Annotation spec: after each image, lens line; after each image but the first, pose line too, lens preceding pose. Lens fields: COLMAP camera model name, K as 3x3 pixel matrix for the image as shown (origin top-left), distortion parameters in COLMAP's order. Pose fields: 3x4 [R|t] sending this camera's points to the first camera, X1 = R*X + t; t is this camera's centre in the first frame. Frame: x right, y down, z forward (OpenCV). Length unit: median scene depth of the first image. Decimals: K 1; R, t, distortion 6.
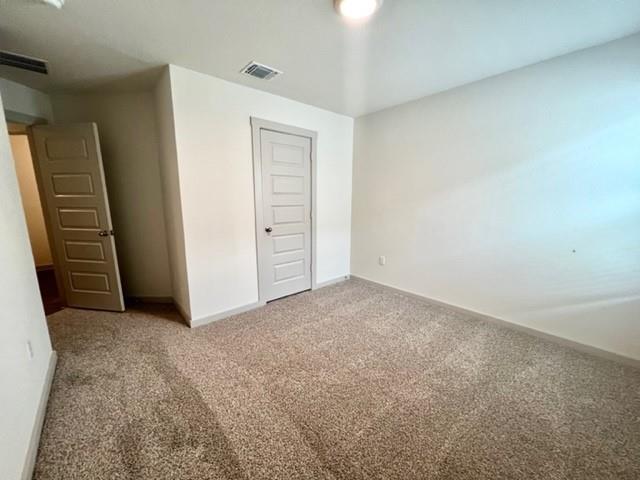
lens RADIAL K [[253.9, 0, 315.6], [0, 253.9, 240.2], [0, 0, 1]] dist [-0.001807, 0.000608]
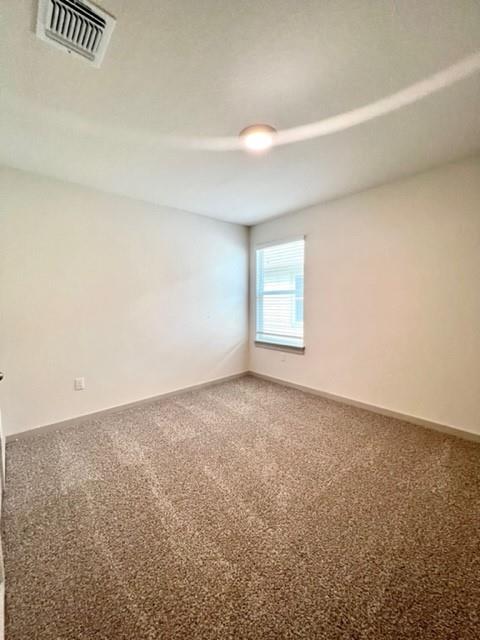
lens RADIAL K [[253.9, 0, 241.1], [0, 253.9, 321.2], [0, 0, 1]] dist [-0.001807, 0.000608]
pose [[-0.005639, -0.083191, 0.996518, -0.607454], [0.185083, 0.979229, 0.082795, -0.095987], [-0.982707, 0.184906, 0.009876, 0.665495]]
